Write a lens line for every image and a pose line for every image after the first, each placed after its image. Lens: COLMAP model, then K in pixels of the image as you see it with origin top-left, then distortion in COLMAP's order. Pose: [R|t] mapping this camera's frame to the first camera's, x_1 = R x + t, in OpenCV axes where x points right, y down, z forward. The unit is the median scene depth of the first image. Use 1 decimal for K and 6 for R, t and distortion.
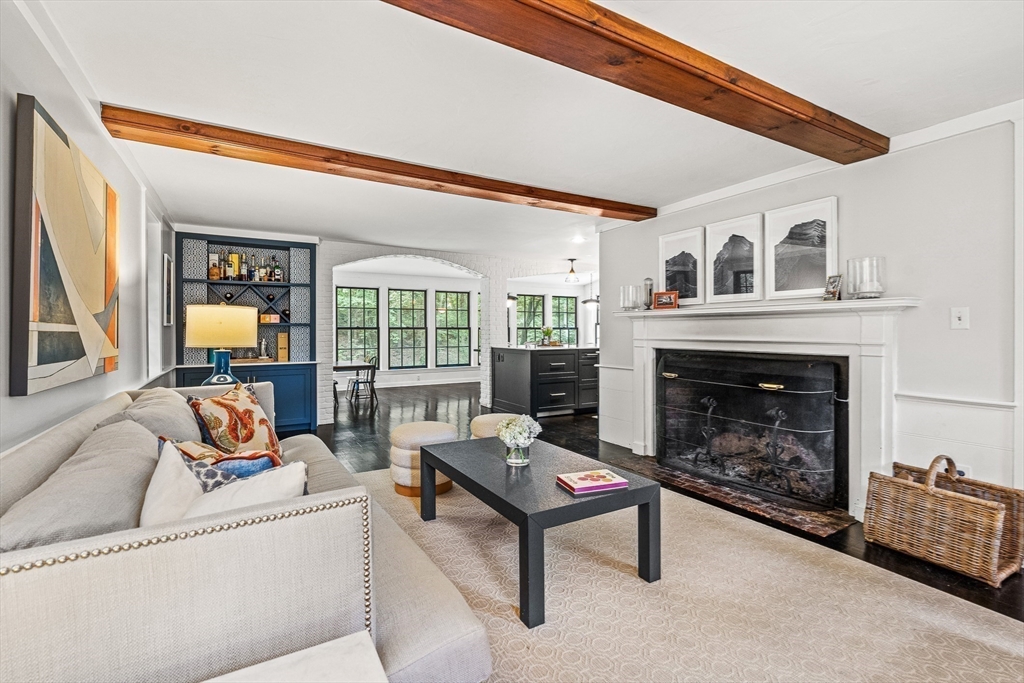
lens RADIAL K [[461.3, 0, 518.4], [0, 461.3, 338.1], [0, 0, 1]] dist [-0.003646, -0.000287]
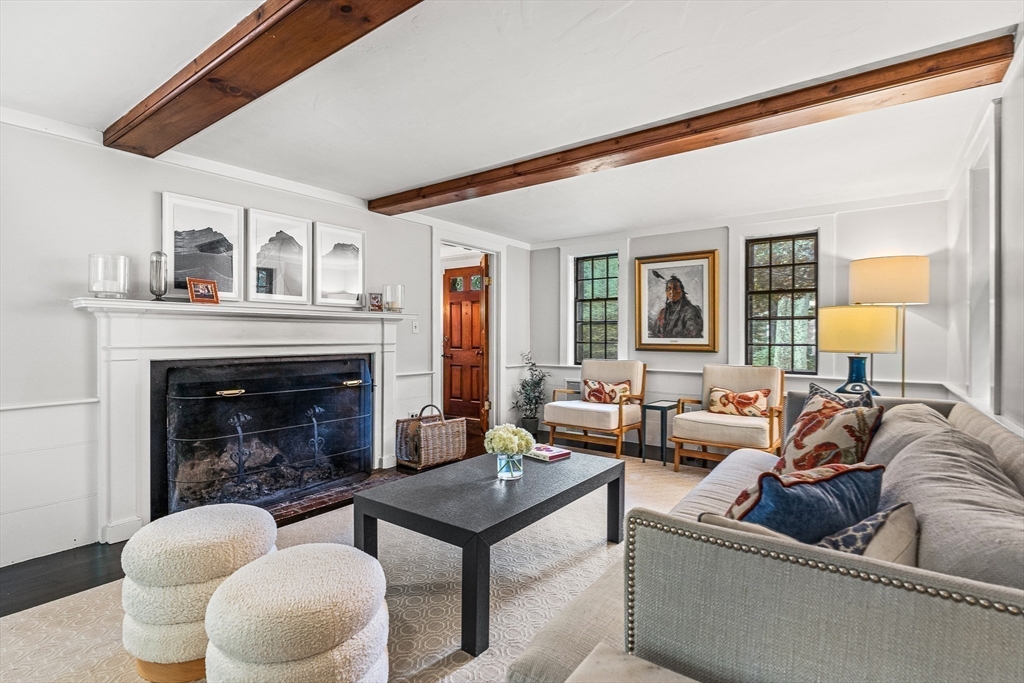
lens RADIAL K [[479.3, 0, 521.7], [0, 479.3, 335.2], [0, 0, 1]] dist [0.003194, -0.000022]
pose [[-0.379489, -0.002383, 0.925193, -0.633855], [0.012483, 0.999892, 0.007695, -0.014696], [-0.925112, 0.014470, -0.379419, 0.941553]]
